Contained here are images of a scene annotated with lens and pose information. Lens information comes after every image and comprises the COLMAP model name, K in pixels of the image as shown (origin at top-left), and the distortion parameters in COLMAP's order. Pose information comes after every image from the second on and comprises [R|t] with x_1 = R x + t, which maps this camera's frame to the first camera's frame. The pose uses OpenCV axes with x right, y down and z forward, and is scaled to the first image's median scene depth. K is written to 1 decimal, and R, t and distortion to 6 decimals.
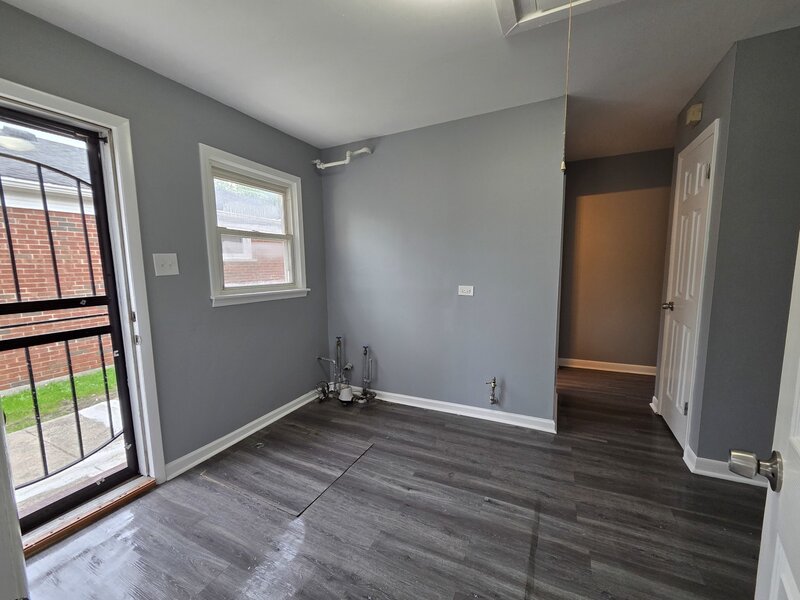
lens RADIAL K [[327.9, 0, 395.7], [0, 327.9, 302.4], [0, 0, 1]] dist [0.001675, -0.000797]
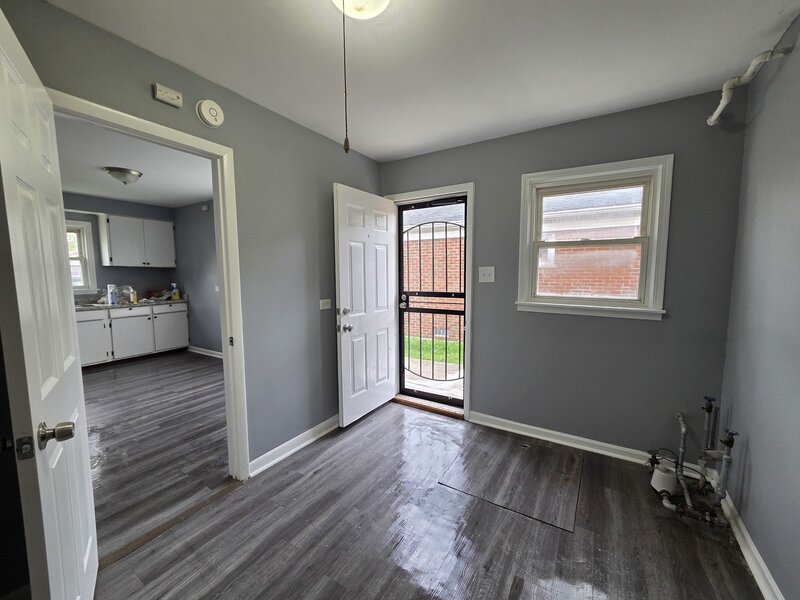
lens RADIAL K [[327.9, 0, 397.9], [0, 327.9, 302.2], [0, 0, 1]] dist [0.001675, -0.000797]
pose [[-0.093249, 0.108673, -0.989694, 0.624719], [-0.109762, 0.986844, 0.118702, -0.104280], [0.989574, 0.119700, -0.080094, 0.633201]]
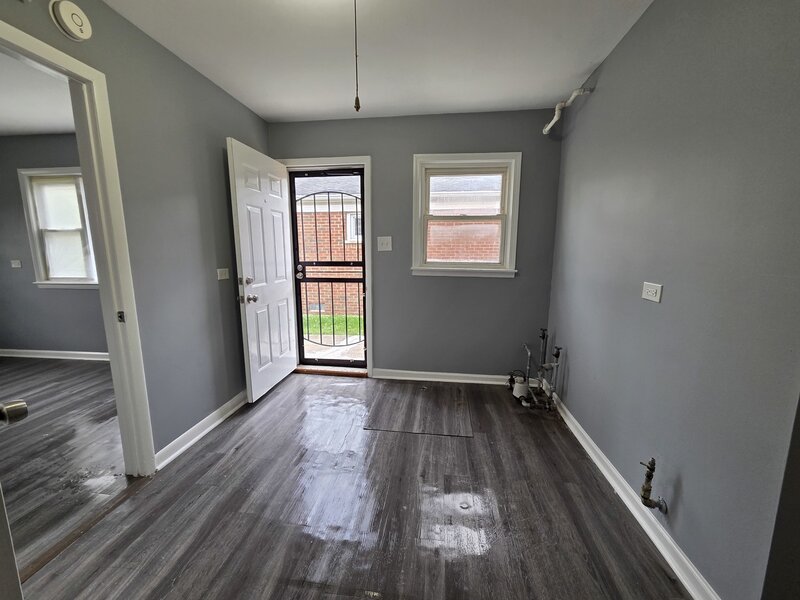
lens RADIAL K [[327.9, 0, 396.7], [0, 327.9, 302.7], [0, 0, 1]] dist [0.001675, -0.000797]
pose [[0.326283, 0.166536, -0.930486, 0.679743], [-0.115896, 0.983980, 0.135470, -0.048919], [0.938140, 0.063638, 0.340357, 0.459354]]
